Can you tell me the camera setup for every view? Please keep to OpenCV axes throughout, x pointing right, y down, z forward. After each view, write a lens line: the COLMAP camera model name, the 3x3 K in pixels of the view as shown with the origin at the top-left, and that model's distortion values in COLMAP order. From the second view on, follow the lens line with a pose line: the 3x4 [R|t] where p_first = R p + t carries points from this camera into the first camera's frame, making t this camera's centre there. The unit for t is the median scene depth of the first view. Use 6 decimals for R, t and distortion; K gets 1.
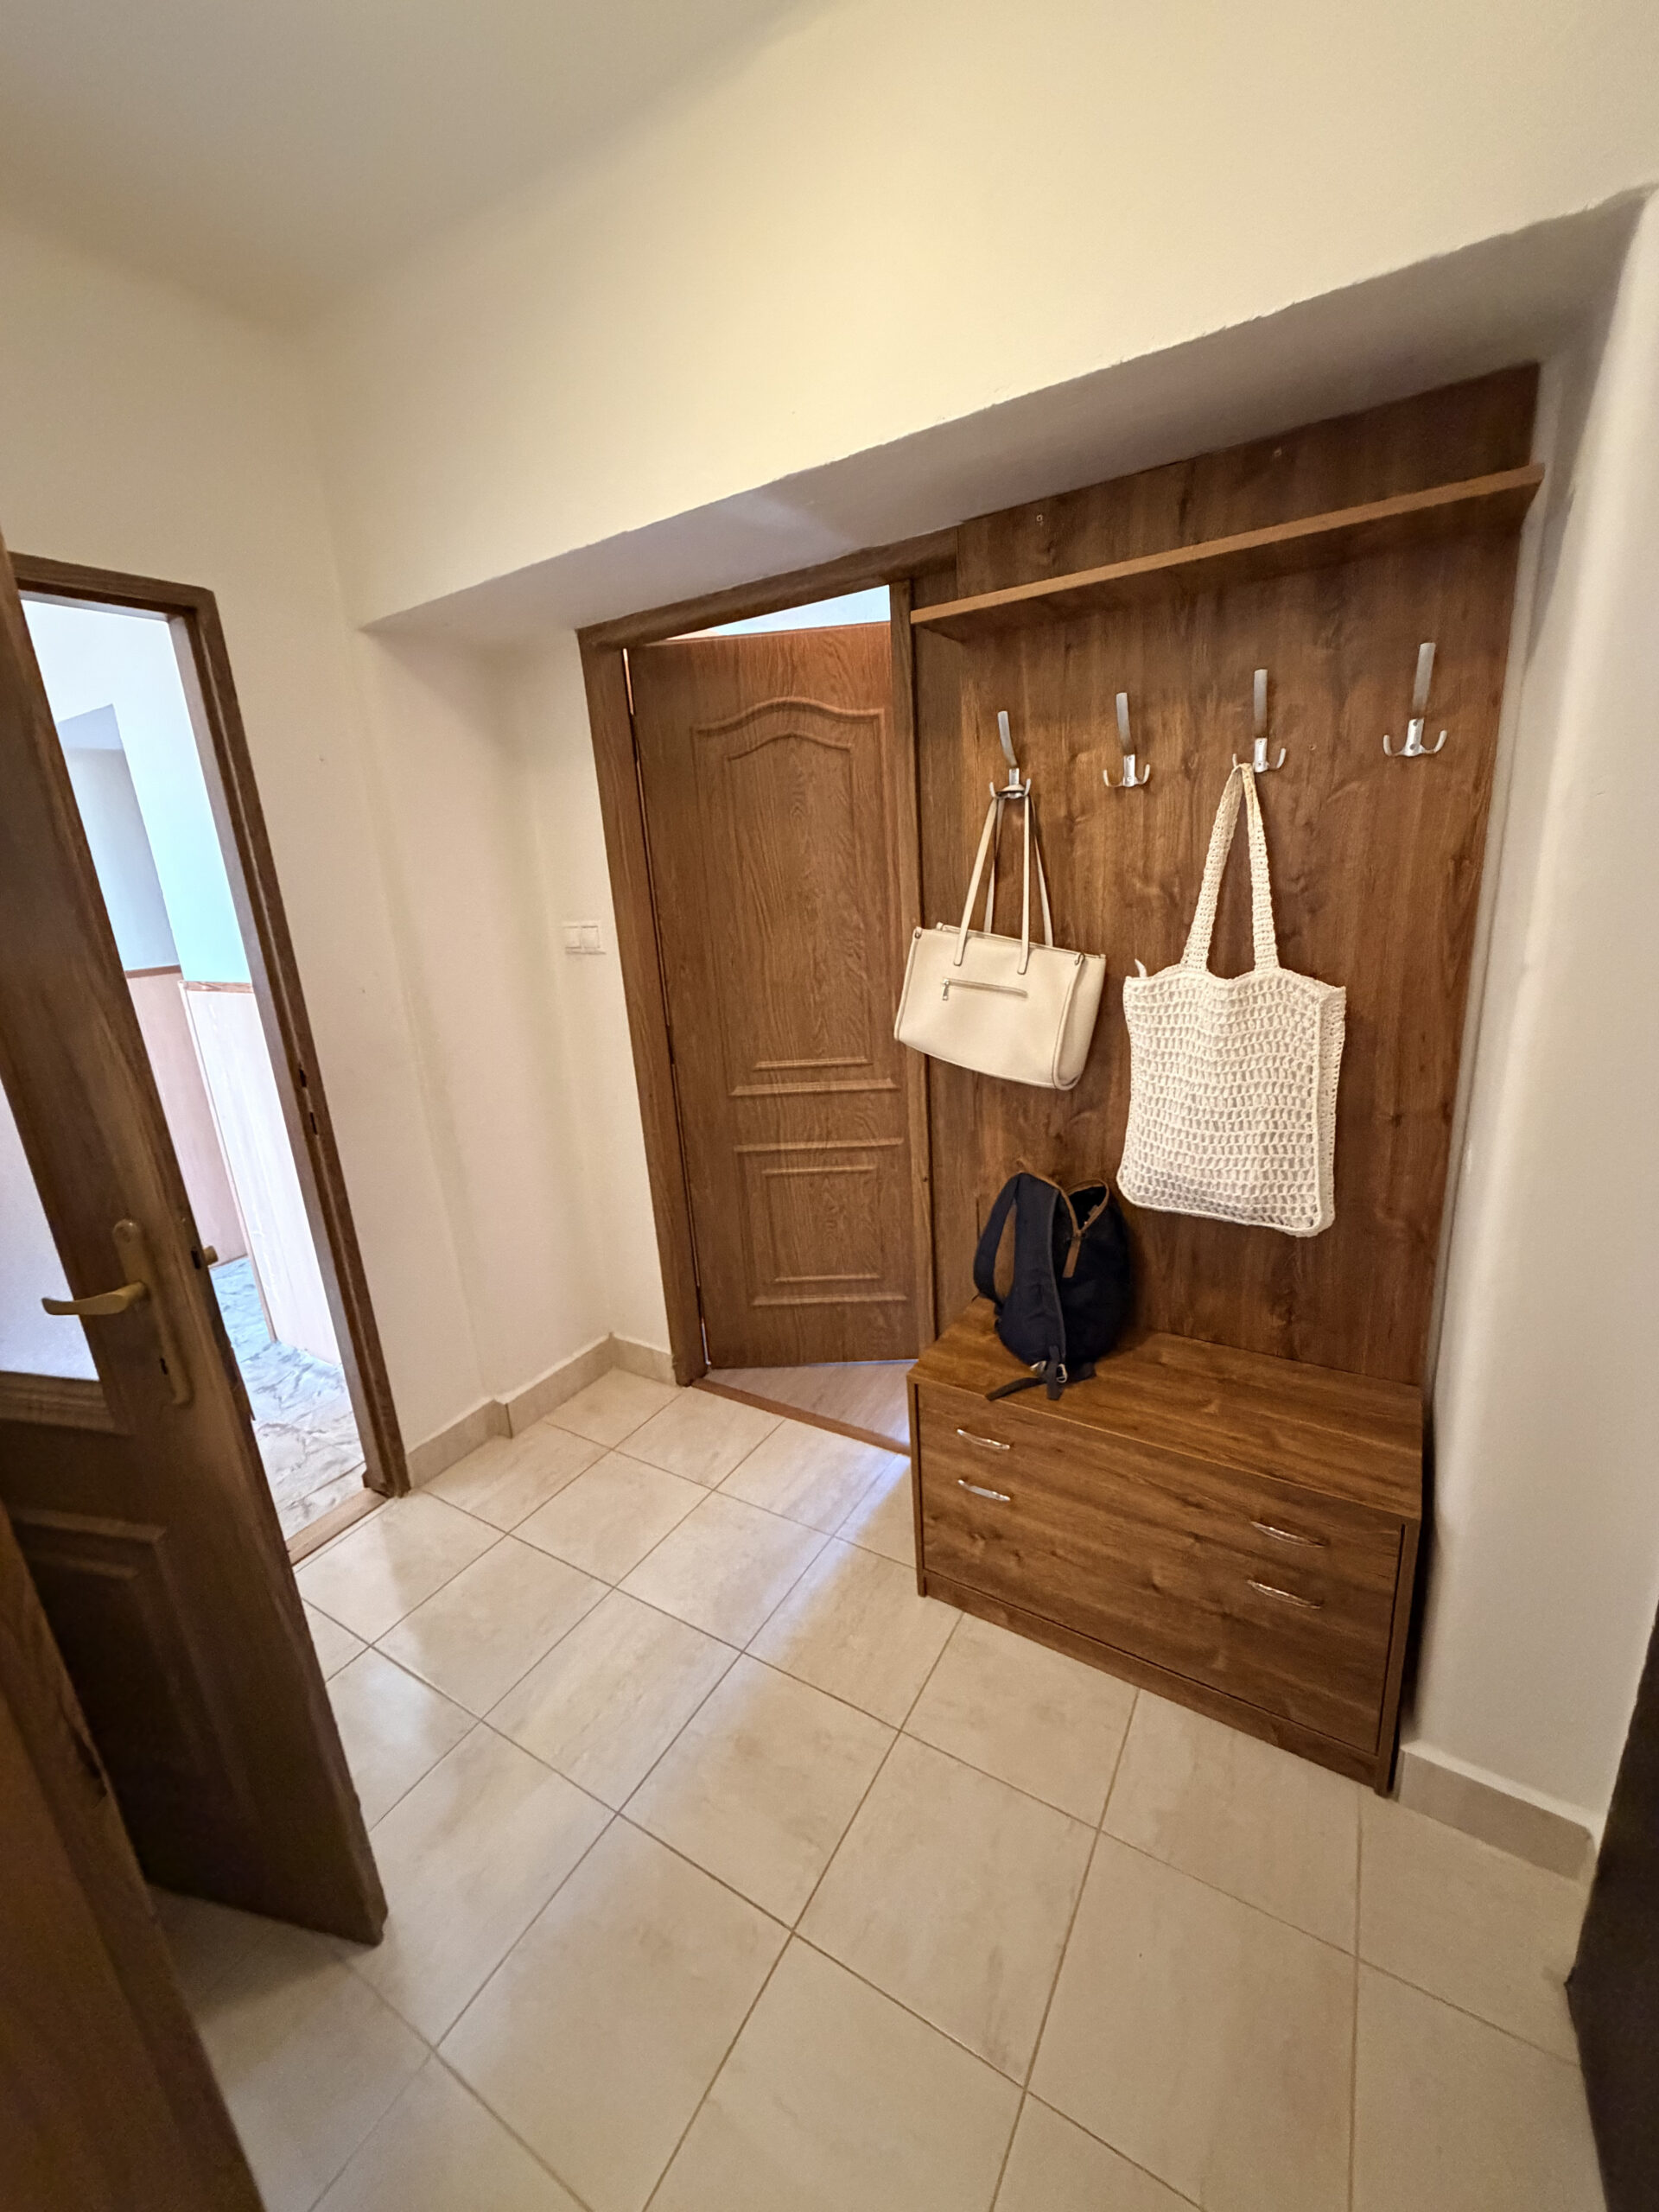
lens RADIAL K [[884.9, 0, 829.8], [0, 884.9, 1104.6], [0, 0, 1]] dist [0.000087, 0.000287]
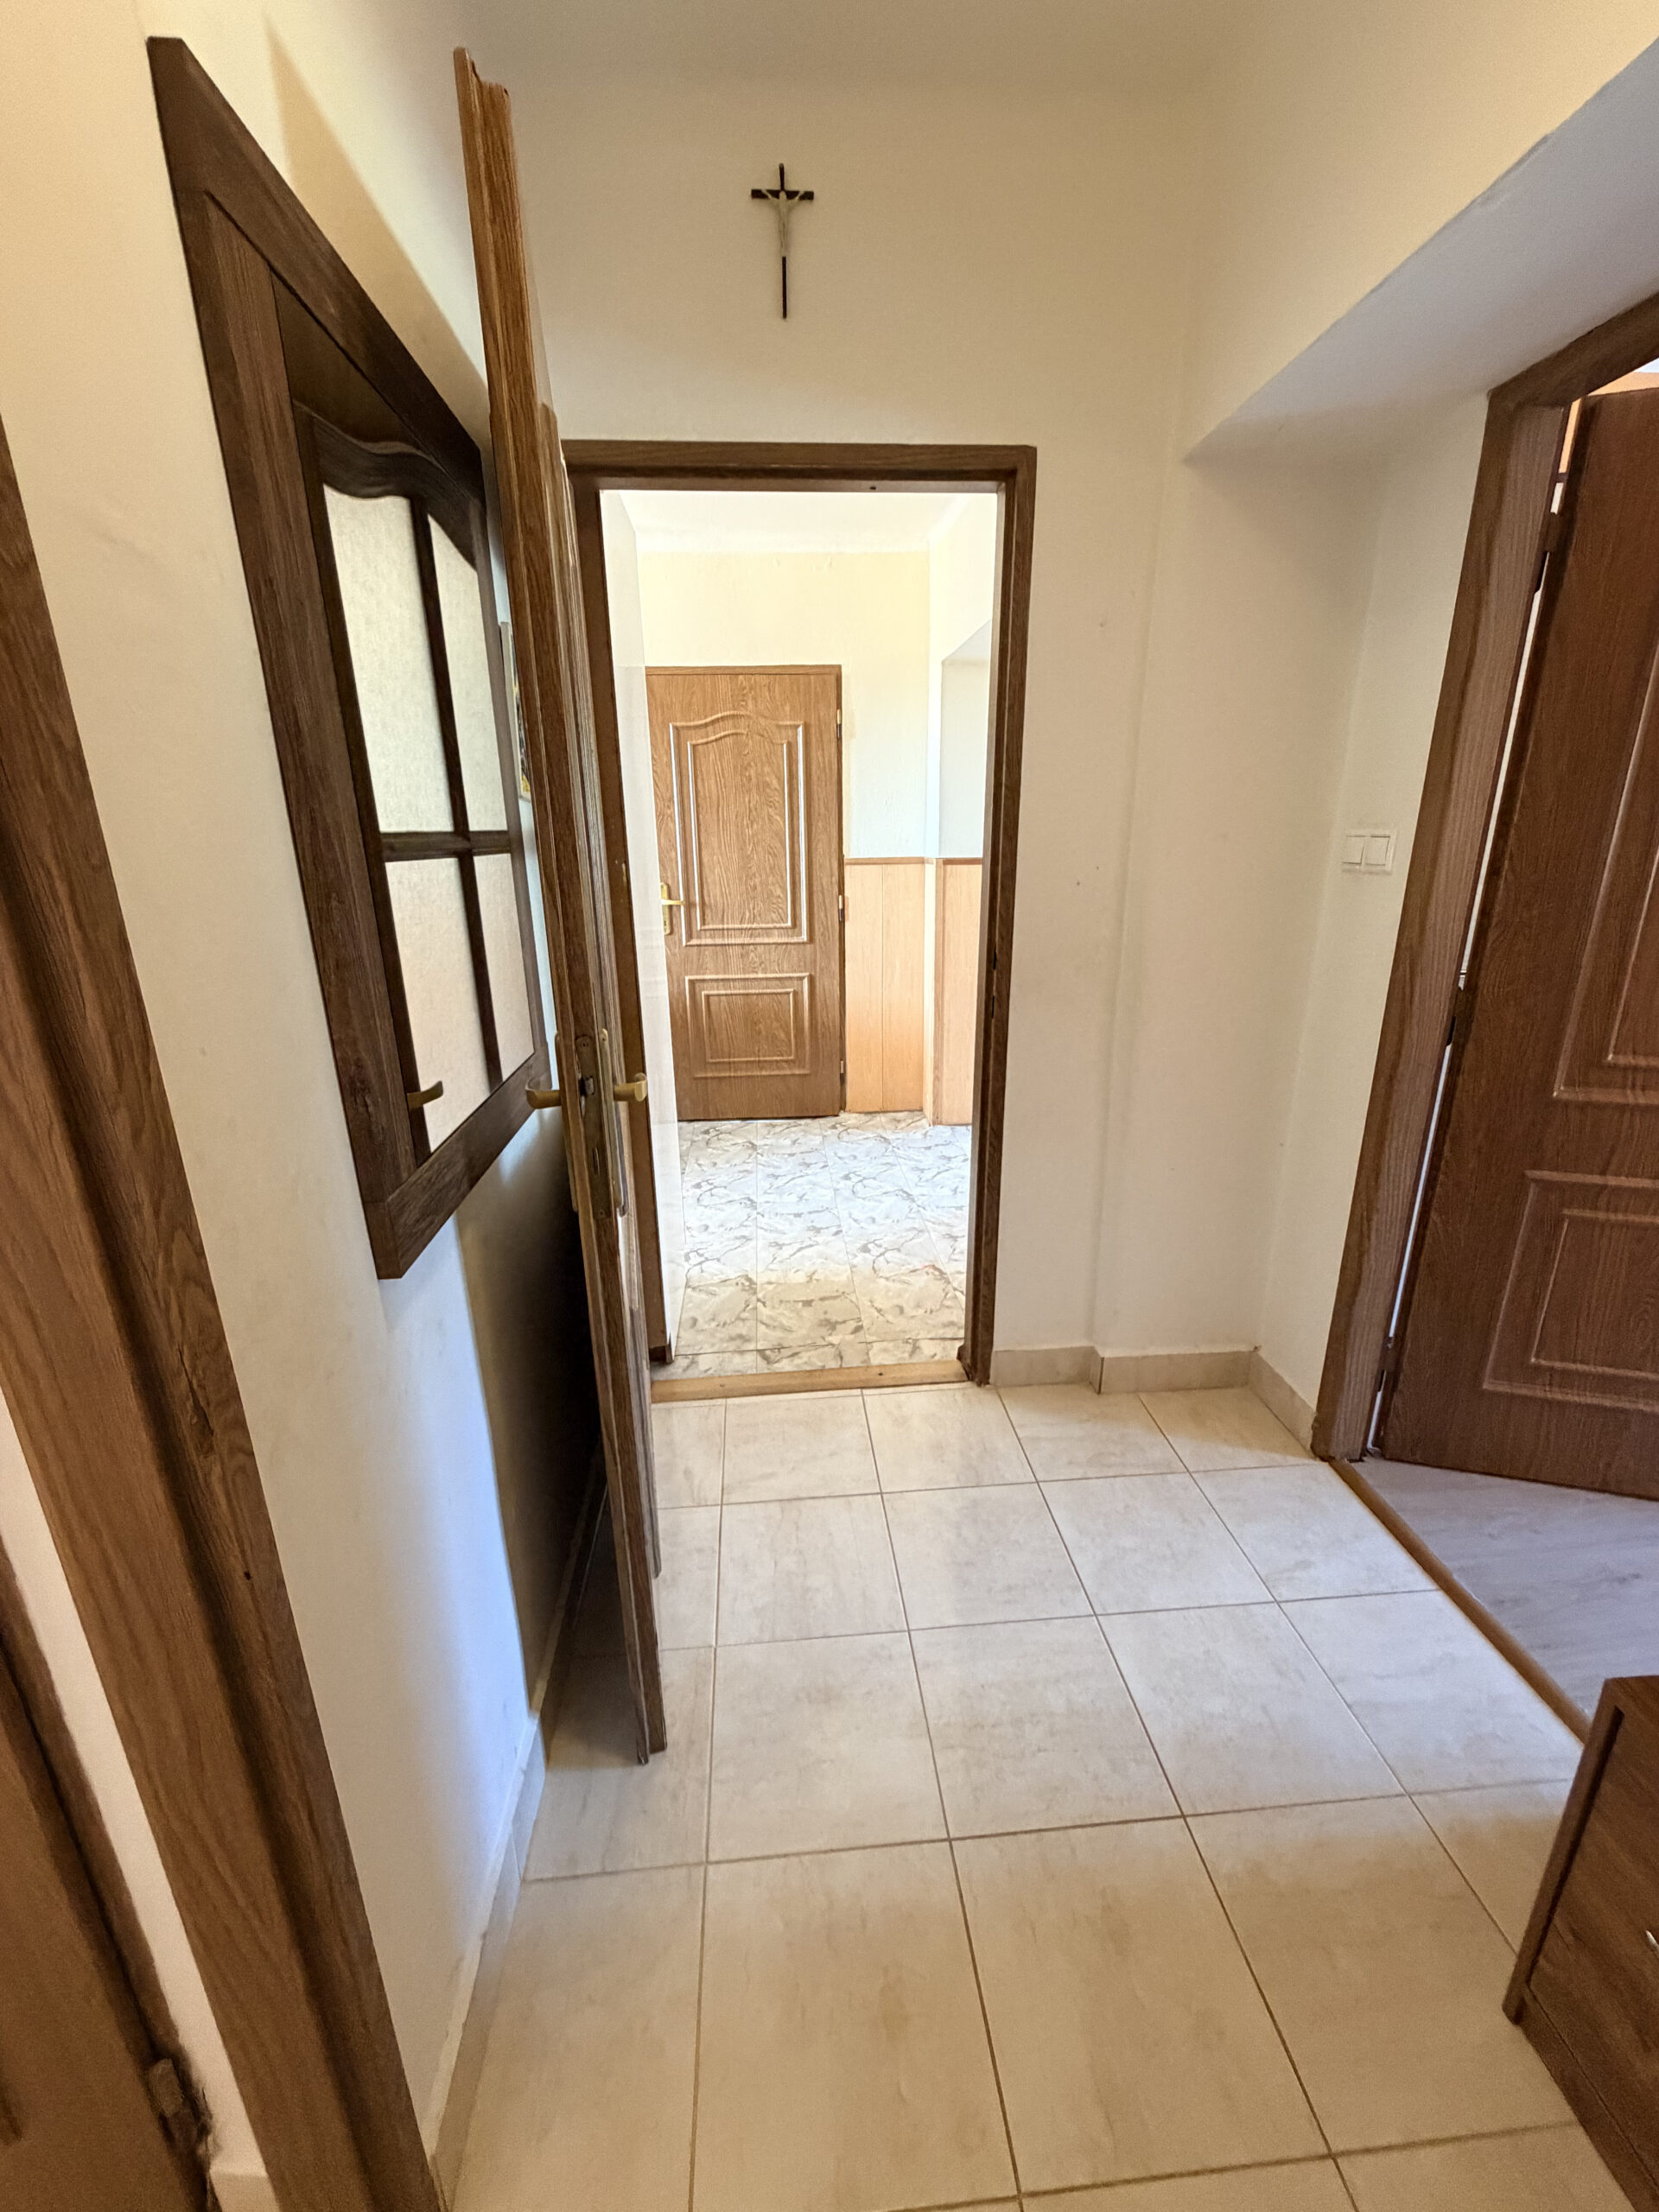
lens RADIAL K [[884.9, 0, 827.9], [0, 884.9, 1102.0], [0, 0, 1]] dist [0.000087, 0.000287]
pose [[0.581411, 0.294481, -0.758447, 0.089465], [-0.243083, 0.952494, 0.183480, -0.012302], [0.776448, 0.077688, 0.625374, 0.200704]]
